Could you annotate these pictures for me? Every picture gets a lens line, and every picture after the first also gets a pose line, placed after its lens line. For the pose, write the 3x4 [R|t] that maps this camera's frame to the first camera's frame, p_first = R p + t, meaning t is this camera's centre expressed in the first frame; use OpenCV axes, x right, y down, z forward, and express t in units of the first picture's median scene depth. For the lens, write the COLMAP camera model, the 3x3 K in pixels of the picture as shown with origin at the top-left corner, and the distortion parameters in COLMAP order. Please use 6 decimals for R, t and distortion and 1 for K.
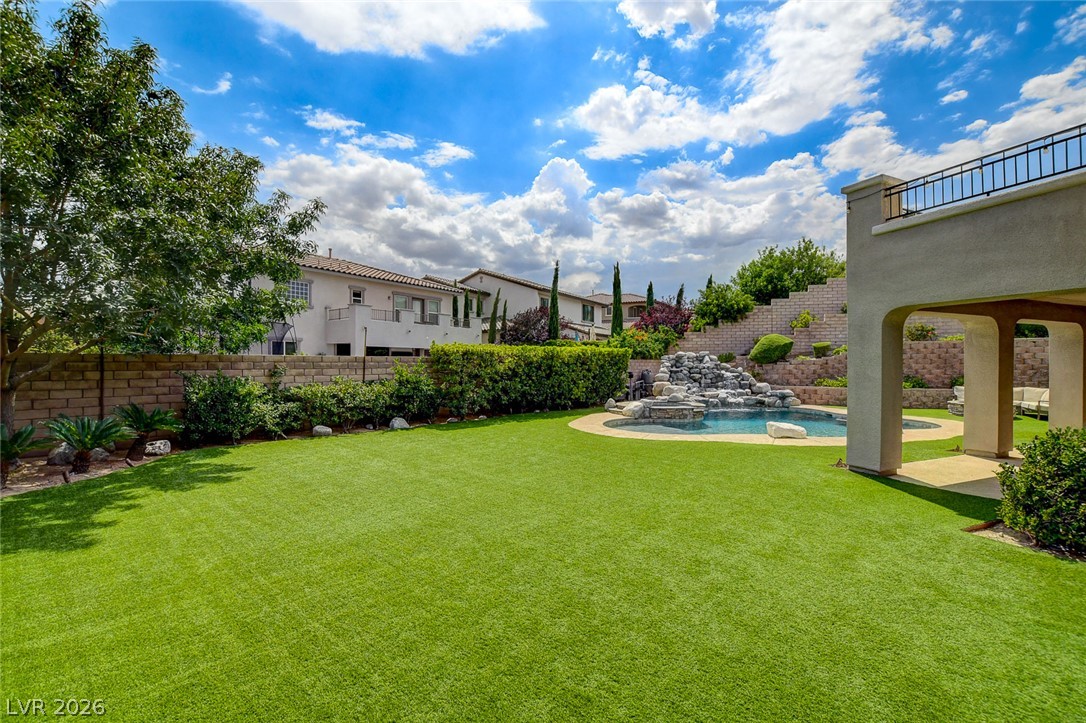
lens RADIAL K [[476.1, 0, 545.1], [0, 476.1, 362.2], [0, 0, 1]] dist [-0.035066, 0.004064]
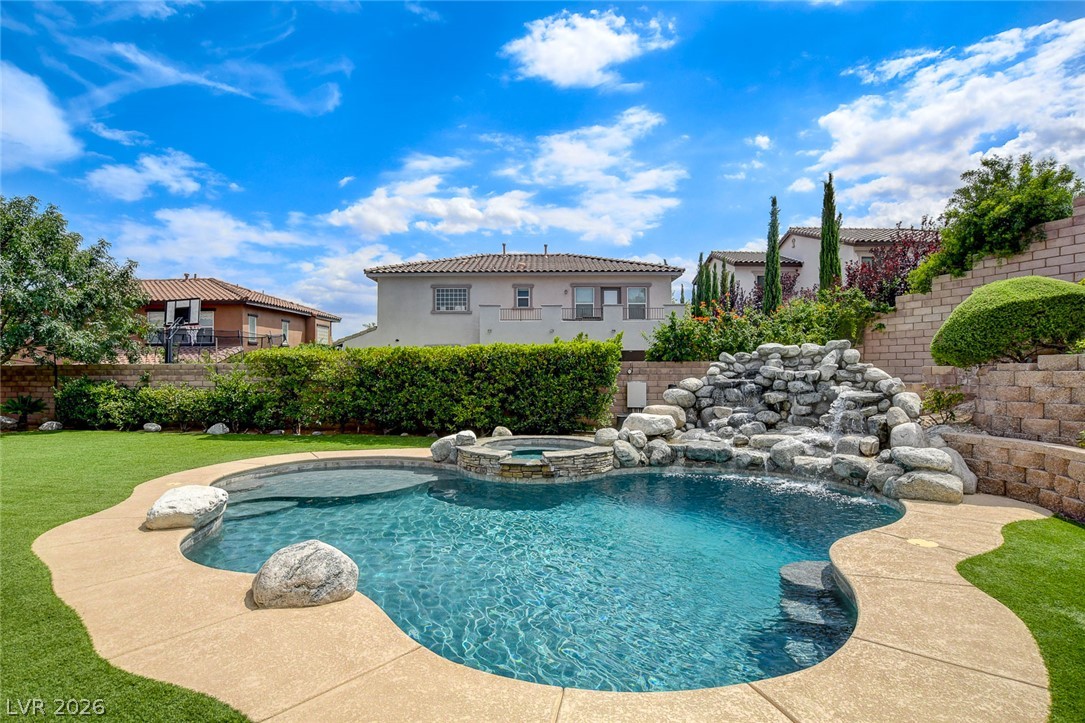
lens RADIAL K [[571.6, 0, 543.1], [0, 571.6, 366.2], [0, 0, 1]] dist [-0.032841, 0.011976]
pose [[0.563934, -0.008091, -0.825780, 0.635762], [0.005186, 0.999967, -0.006256, 0.002825], [0.825804, -0.000754, 0.563957, 0.520051]]
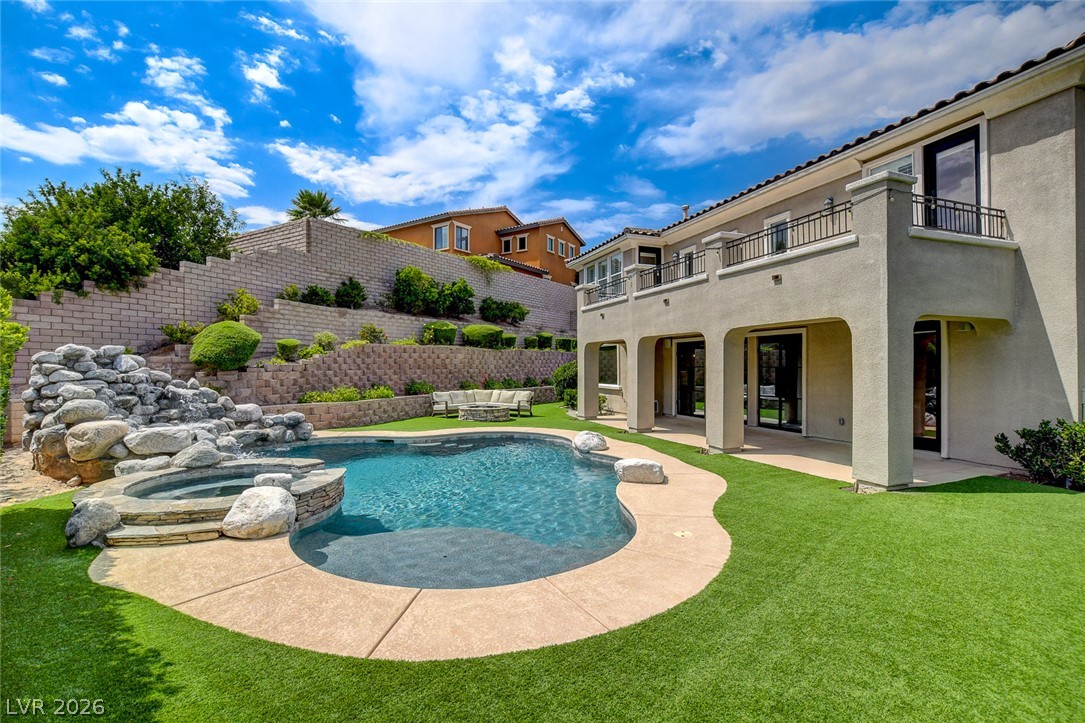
lens RADIAL K [[491.1, 0, 544.3], [0, 491.1, 363.4], [0, 0, 1]] dist [-0.028077, -0.000022]
pose [[0.051520, 0.004626, 0.998661, -0.110615], [0.000886, 0.999989, -0.004678, -0.002730], [-0.998672, 0.001126, 0.051515, 0.587115]]
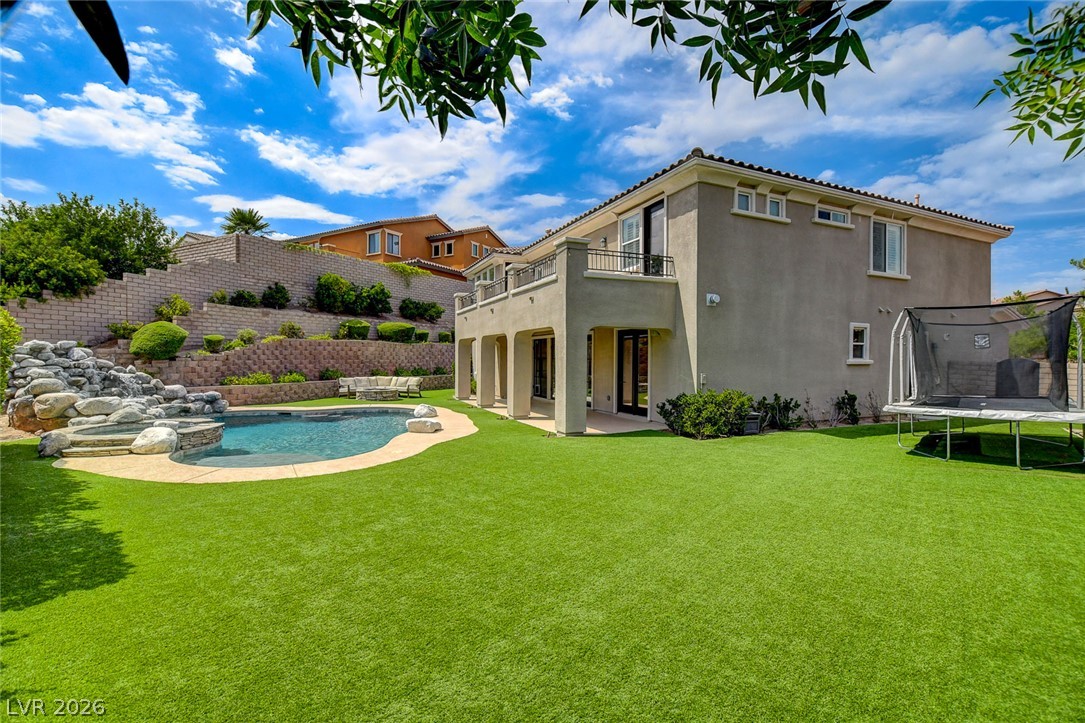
lens RADIAL K [[475.6, 0, 544.6], [0, 475.6, 362.2], [0, 0, 1]] dist [-0.035066, 0.004064]
pose [[-0.016364, -0.010371, 0.999812, -0.294144], [-0.004151, 0.999938, 0.010305, -0.003389], [-0.999857, -0.003981, -0.016406, 0.399254]]
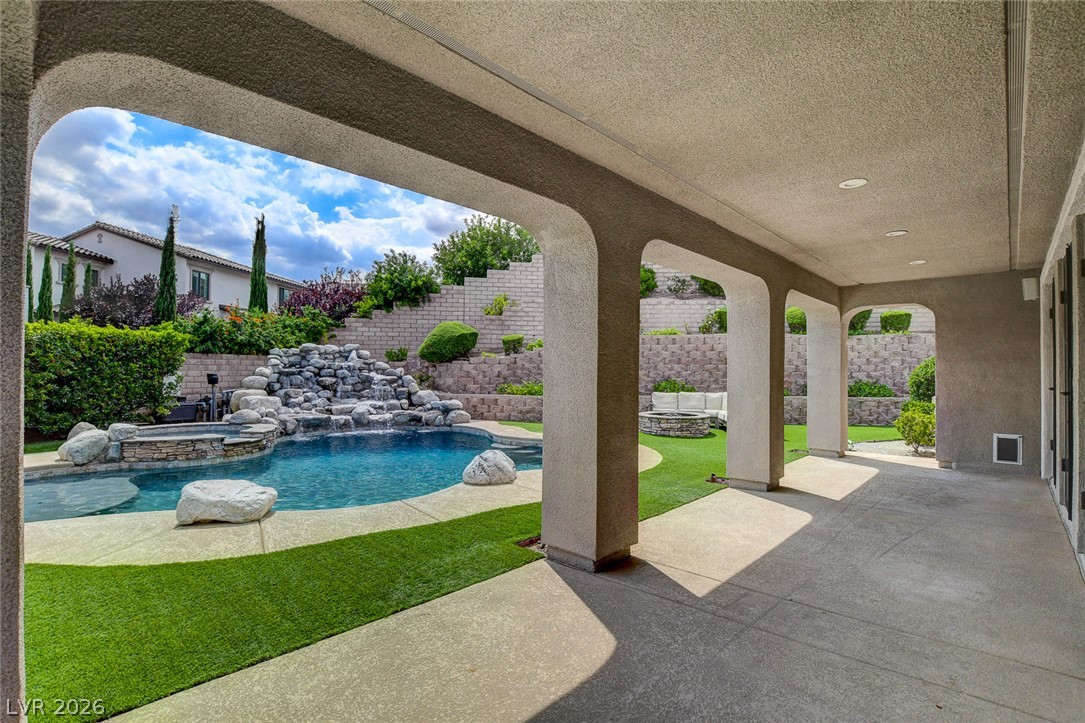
lens RADIAL K [[504.3, 0, 543.0], [0, 504.3, 365.2], [0, 0, 1]] dist [-0.026743, 0.000349]
pose [[0.915874, 0.008707, 0.401371, 0.312766], [-0.004929, 0.999933, -0.010444, 0.014134], [-0.401435, 0.007587, 0.915856, 0.253601]]
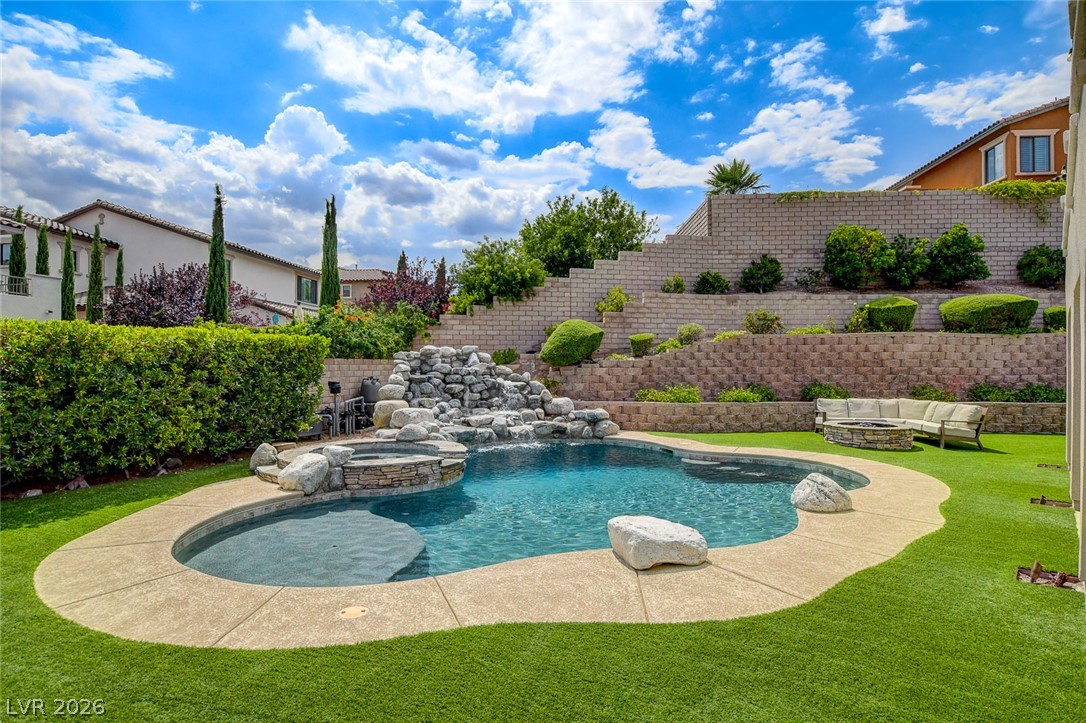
lens RADIAL K [[572.1, 0, 543.6], [0, 572.1, 366.2], [0, 0, 1]] dist [-0.032841, 0.011976]
pose [[0.906434, -0.000582, 0.422347, 0.123534], [-0.000500, 0.999997, 0.002451, 0.001430], [-0.422347, -0.002433, 0.906431, 0.330013]]
